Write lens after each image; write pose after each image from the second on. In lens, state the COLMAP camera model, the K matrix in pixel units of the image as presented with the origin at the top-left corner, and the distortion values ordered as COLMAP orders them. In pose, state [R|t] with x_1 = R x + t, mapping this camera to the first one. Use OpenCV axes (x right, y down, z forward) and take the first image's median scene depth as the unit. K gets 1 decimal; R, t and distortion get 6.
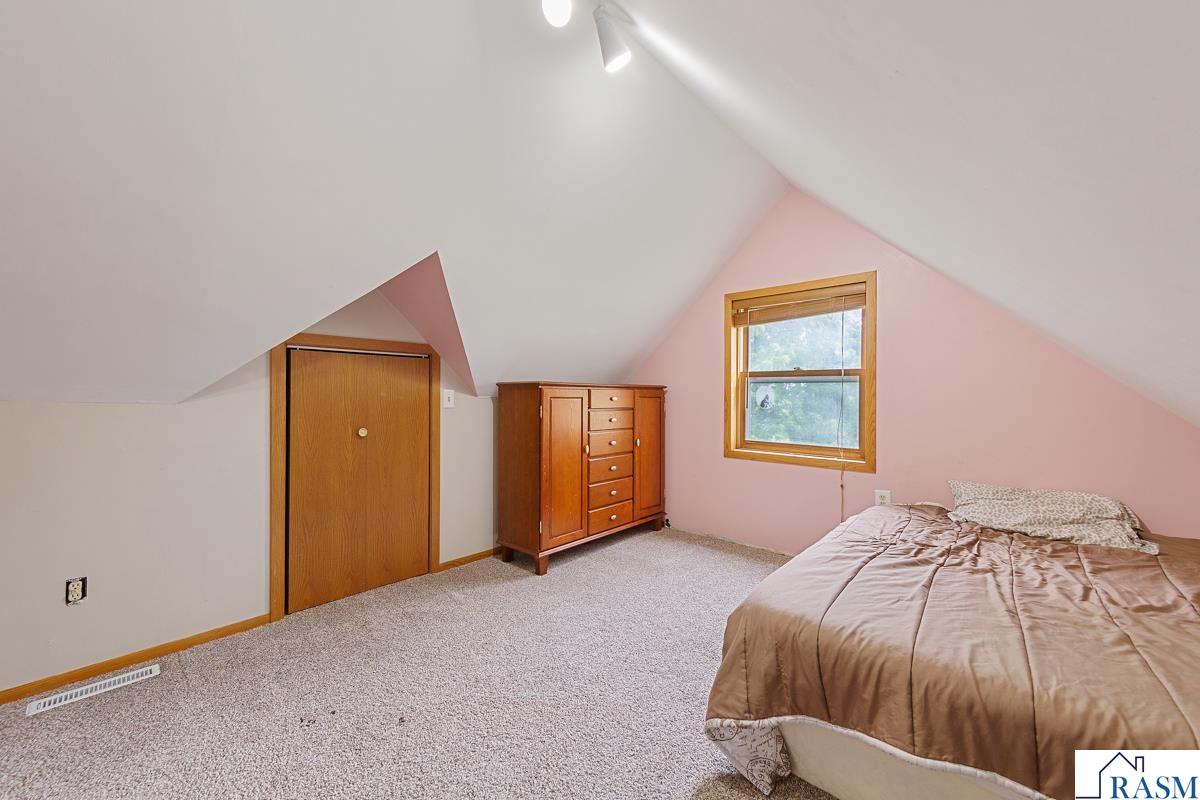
lens RADIAL K [[449.3, 0, 595.6], [0, 449.3, 400.5], [0, 0, 1]] dist [0.008252, -0.000679]
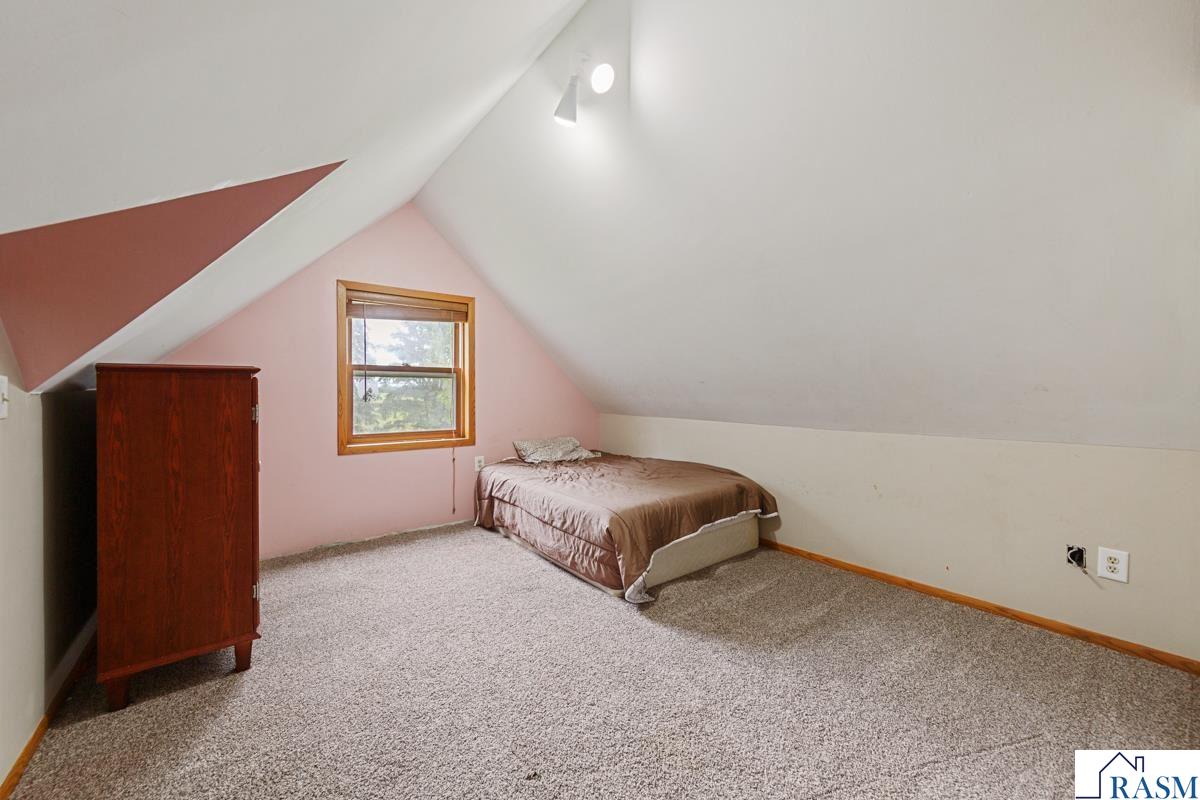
lens RADIAL K [[449.3, 0, 594.7], [0, 449.3, 392.1], [0, 0, 1]] dist [0.008252, -0.000679]
pose [[0.185636, -0.008646, 0.982580, -0.567140], [0.010840, 0.999918, 0.006751, -0.004920], [-0.982559, 0.009398, 0.185715, 0.333247]]
